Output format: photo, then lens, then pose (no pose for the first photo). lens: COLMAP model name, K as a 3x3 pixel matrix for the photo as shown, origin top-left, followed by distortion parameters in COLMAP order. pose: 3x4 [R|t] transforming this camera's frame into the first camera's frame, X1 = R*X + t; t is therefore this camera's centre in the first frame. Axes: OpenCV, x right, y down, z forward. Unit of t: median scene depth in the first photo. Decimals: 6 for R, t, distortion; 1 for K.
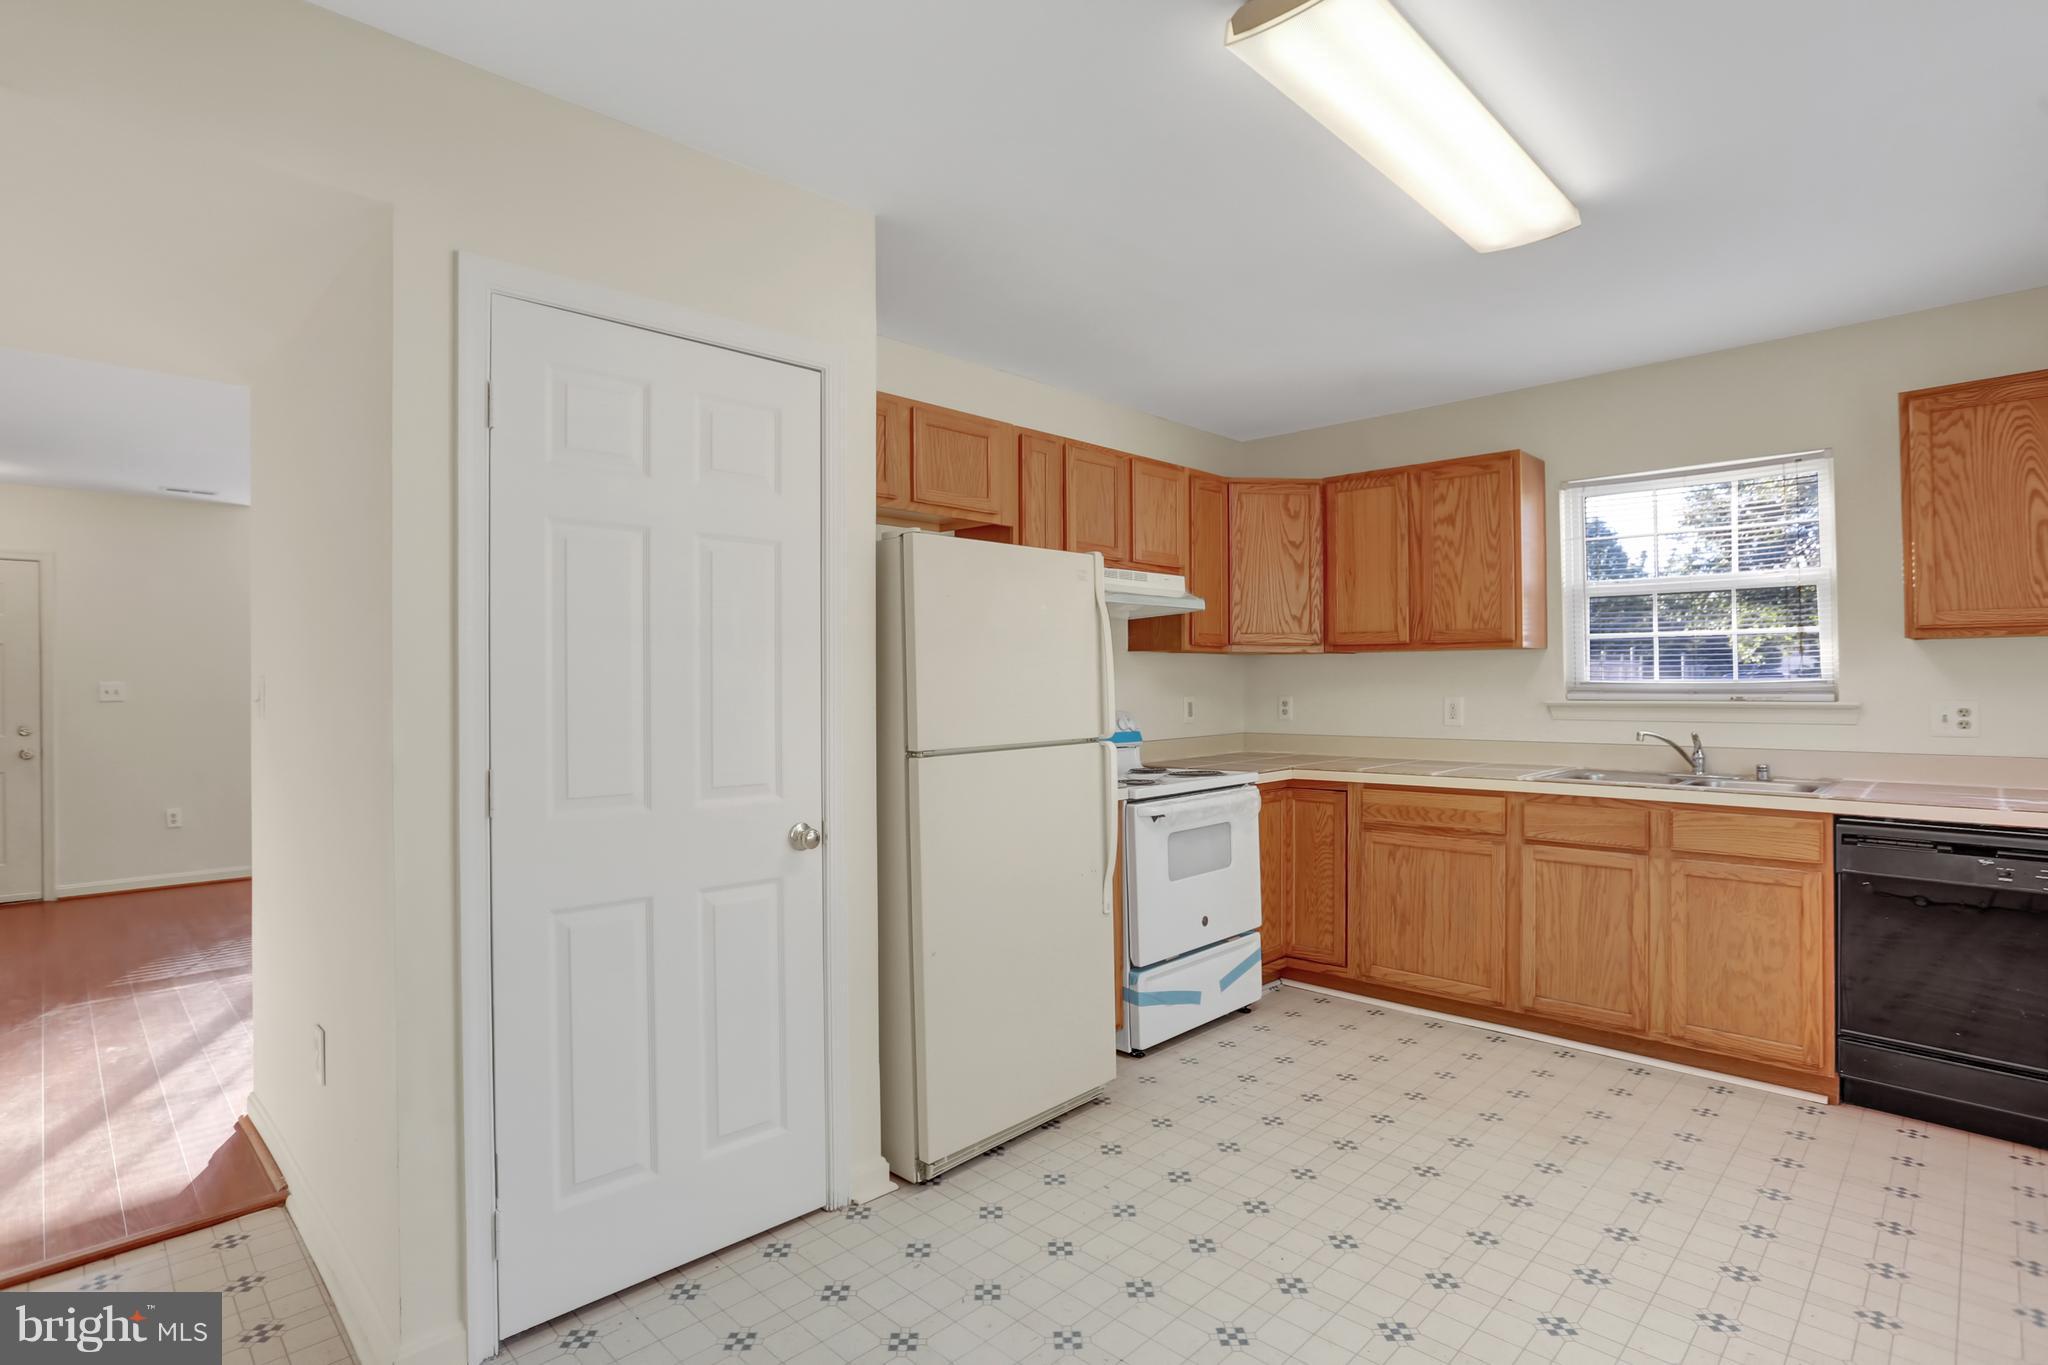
lens RADIAL K [[1032.5, 0, 1025.3], [0, 1032.5, 666.8], [0, 0, 1]] dist [-0.070326, 0.035152]
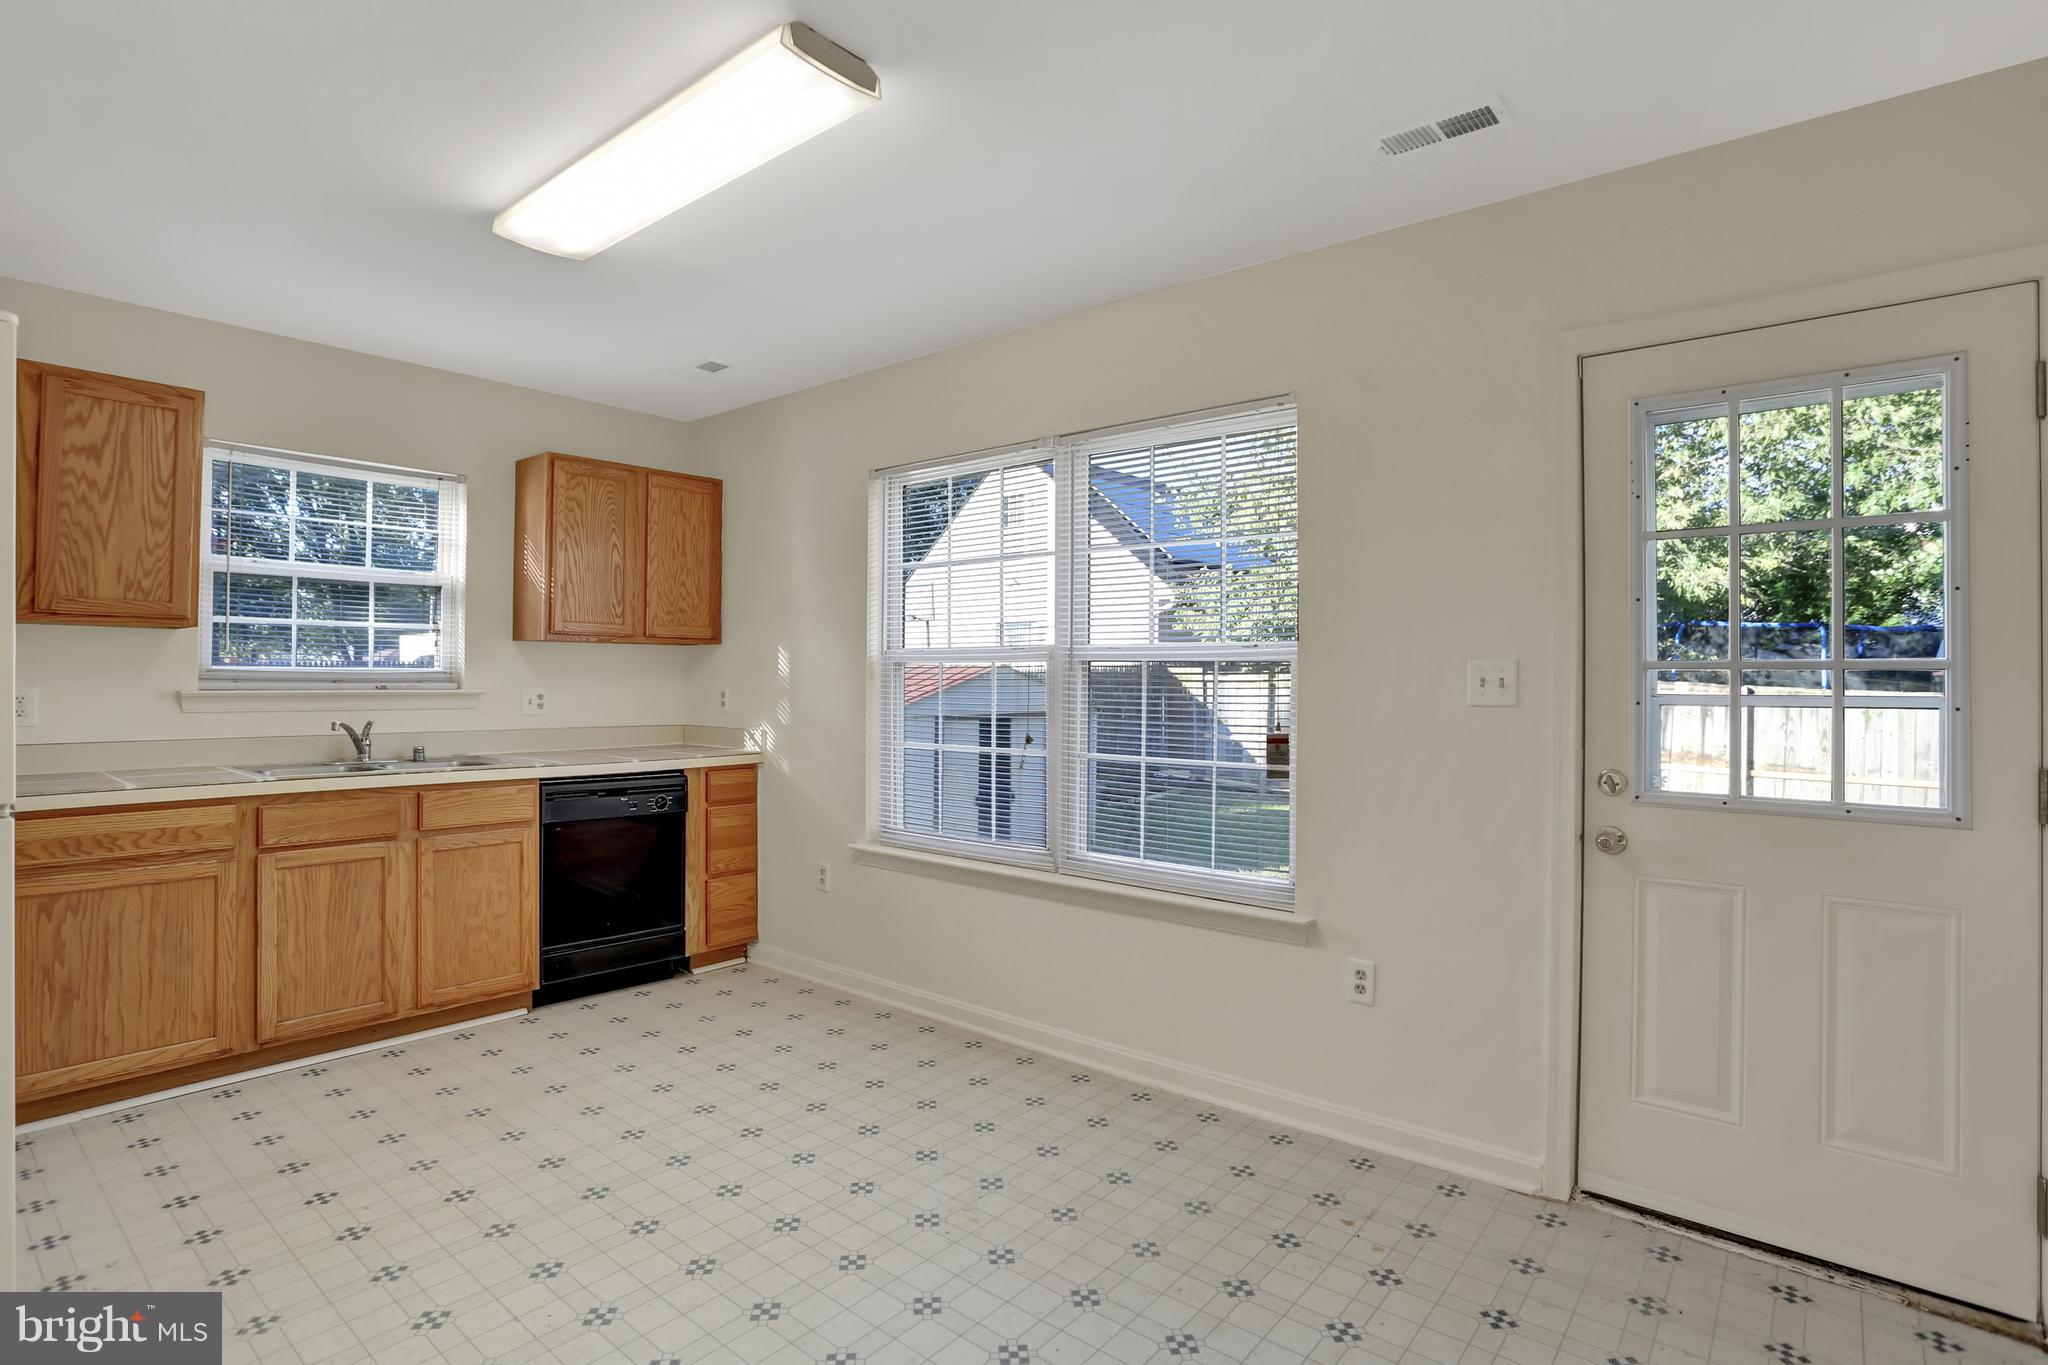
lens RADIAL K [[1003.6, 0, 1034.5], [0, 1003.6, 668.7], [0, 0, 1]] dist [-0.065314, 0.026264]
pose [[-0.087083, 0.015061, 0.996087, -0.418181], [-0.022049, 0.999612, -0.017042, 0.015283], [-0.995957, -0.023447, -0.086717, 0.431587]]
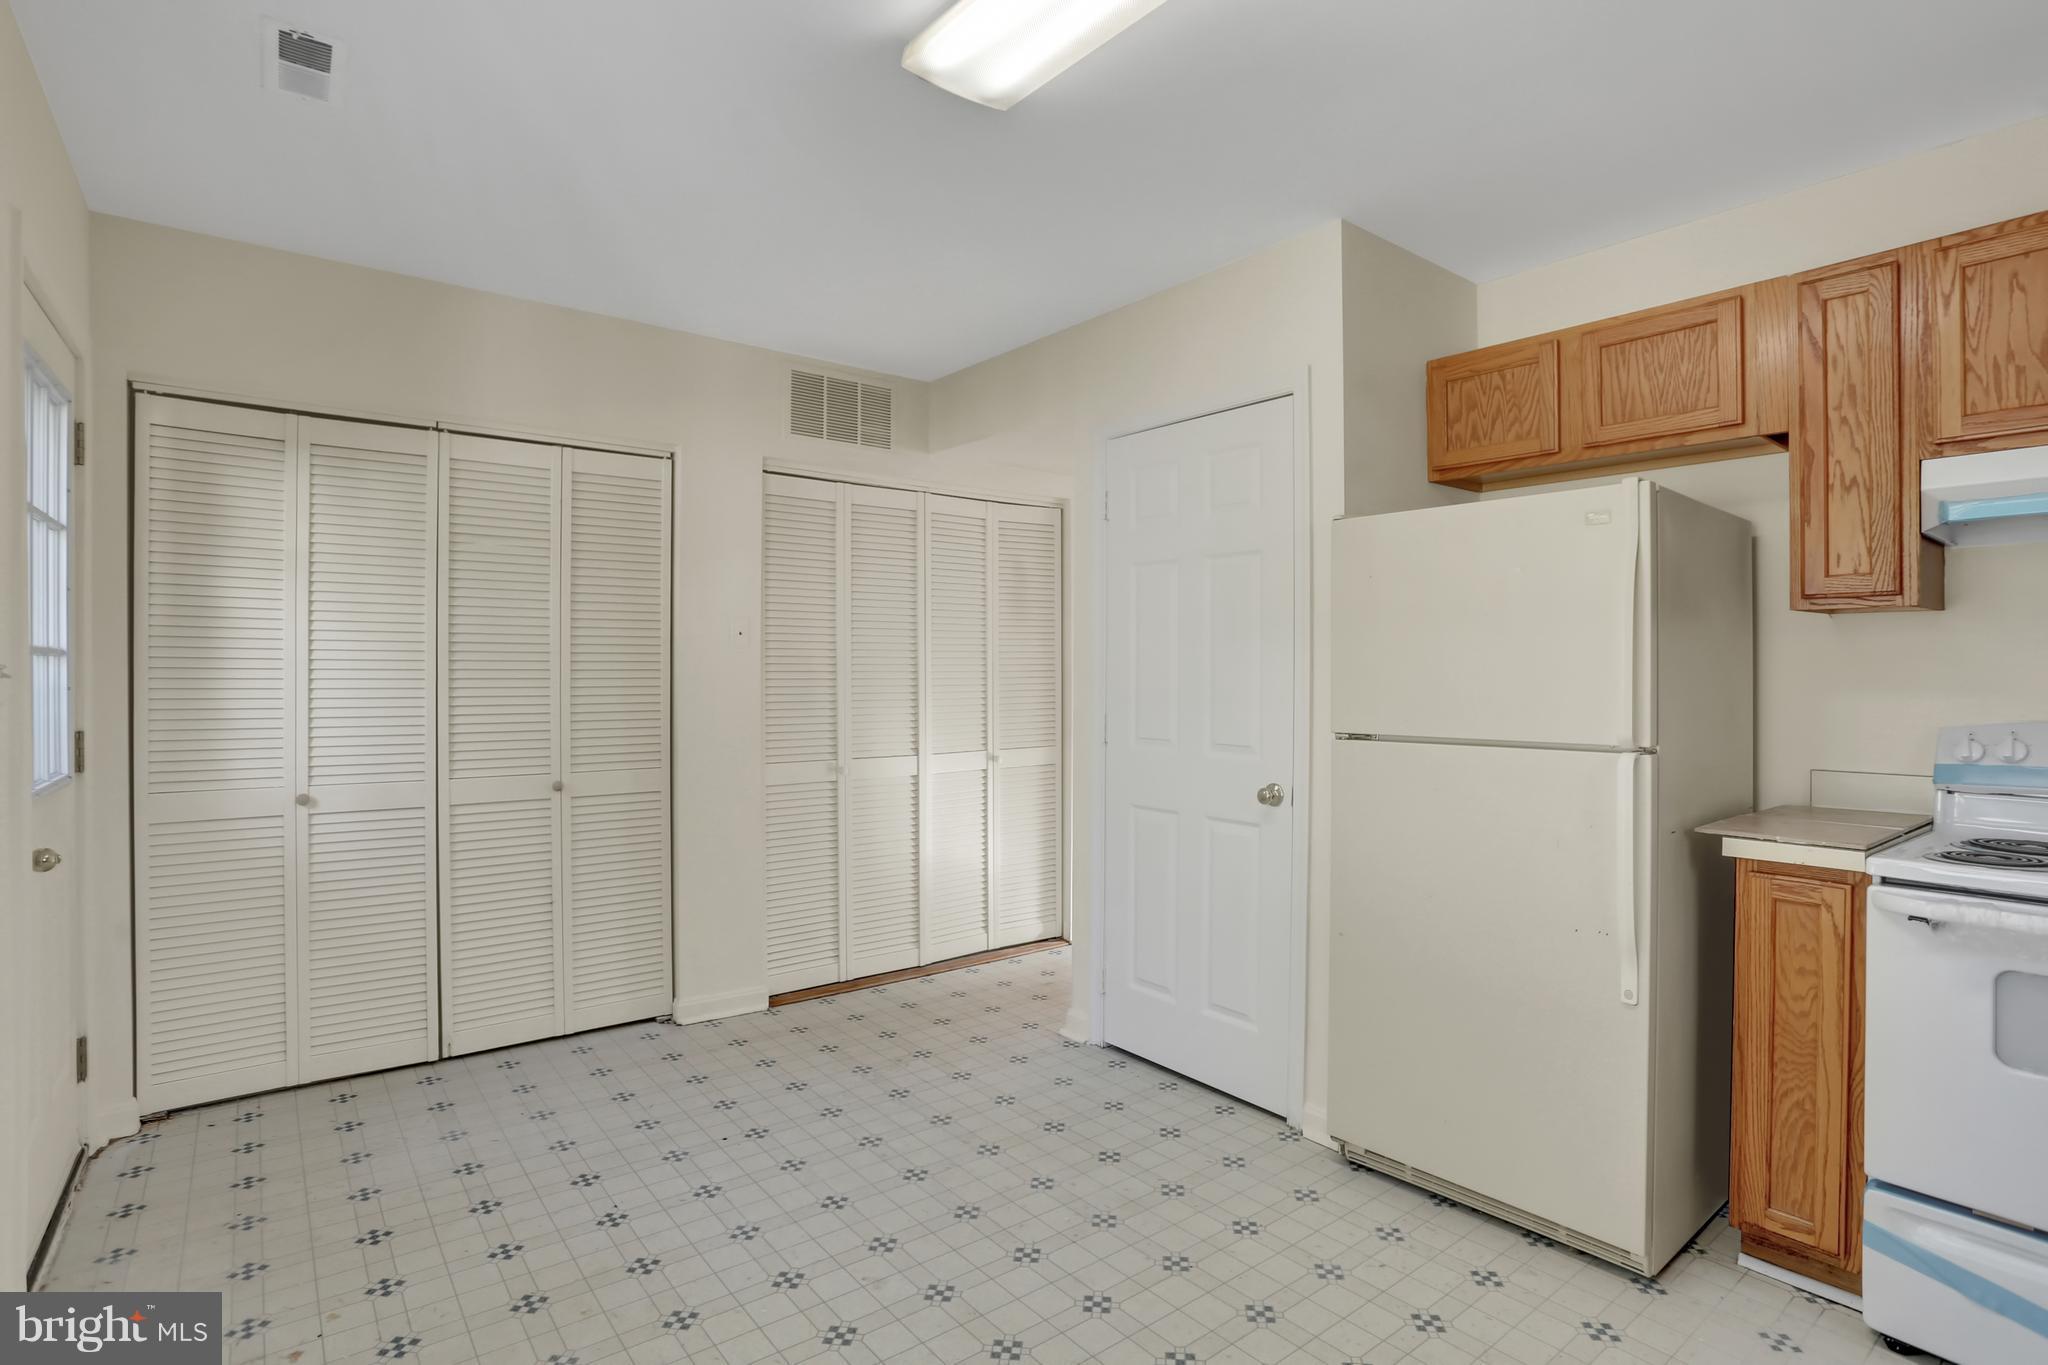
lens RADIAL K [[1032.5, 0, 1025.3], [0, 1032.5, 666.8], [0, 0, 1]] dist [-0.070326, 0.035152]
pose [[-0.131322, 0.002559, -0.991336, 0.704498], [0.014531, 0.999894, 0.000656, 0.008174], [0.991233, -0.014319, -0.131345, 0.613647]]
